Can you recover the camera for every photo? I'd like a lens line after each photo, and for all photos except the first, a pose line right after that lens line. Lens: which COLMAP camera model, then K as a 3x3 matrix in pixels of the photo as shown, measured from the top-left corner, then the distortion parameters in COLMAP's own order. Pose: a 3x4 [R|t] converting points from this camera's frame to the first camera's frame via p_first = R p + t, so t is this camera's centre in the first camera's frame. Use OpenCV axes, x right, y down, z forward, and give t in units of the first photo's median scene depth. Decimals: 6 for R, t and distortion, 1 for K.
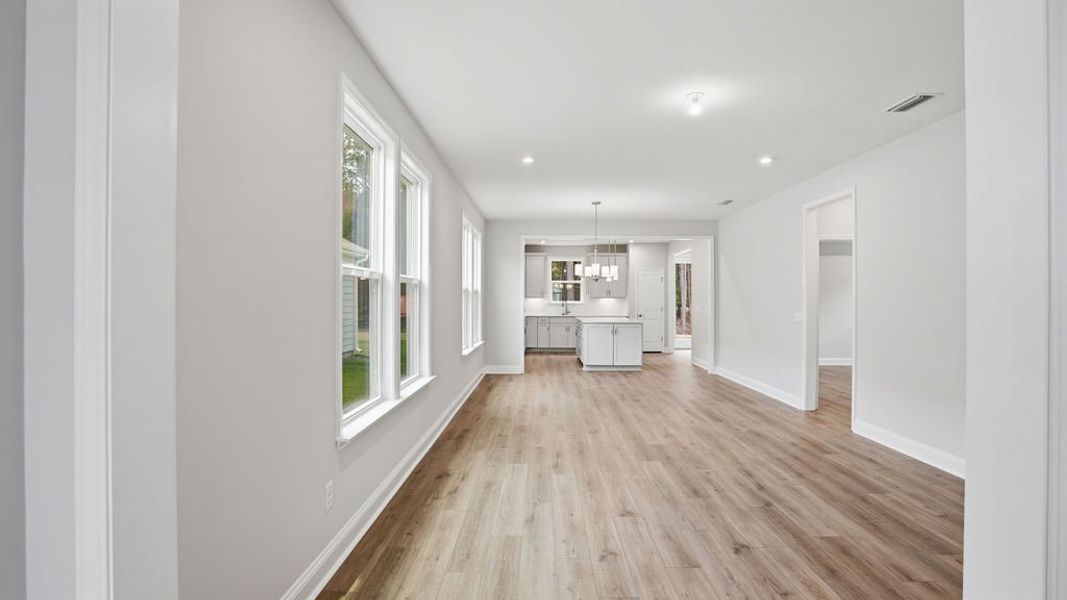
lens RADIAL K [[493.5, 0, 531.6], [0, 493.5, 300.3], [0, 0, 1]] dist [-0.062304, 0.022690]
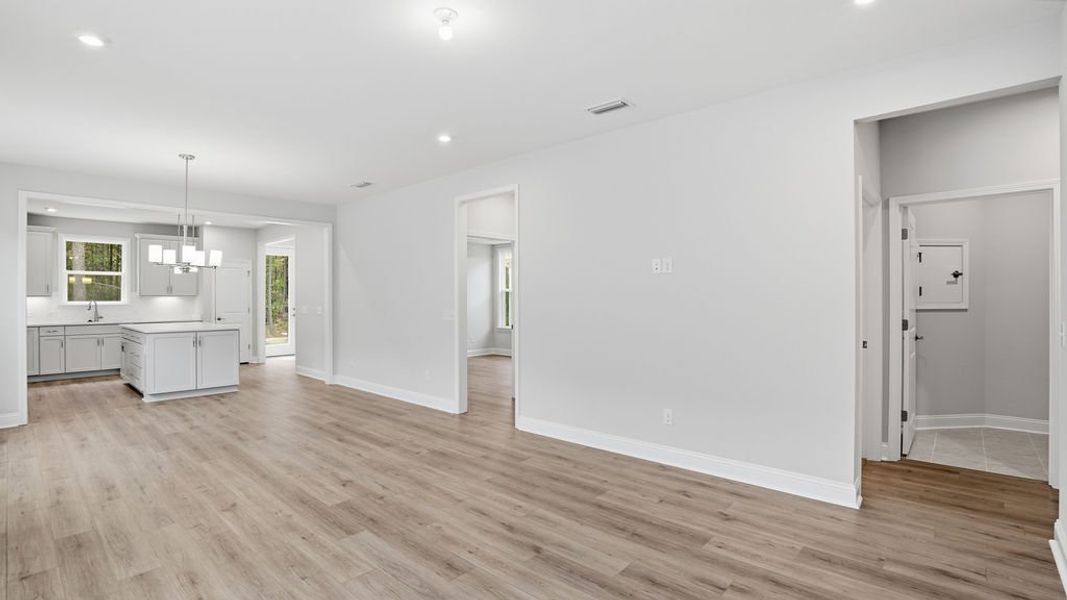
lens RADIAL K [[493.5, 0, 531.6], [0, 493.5, 300.3], [0, 0, 1]] dist [-0.062304, 0.022690]
pose [[0.655265, -0.008726, 0.755349, -0.049274], [0.006185, 0.999962, 0.006187, -0.000489], [-0.755374, 0.000617, 0.655294, 0.179549]]
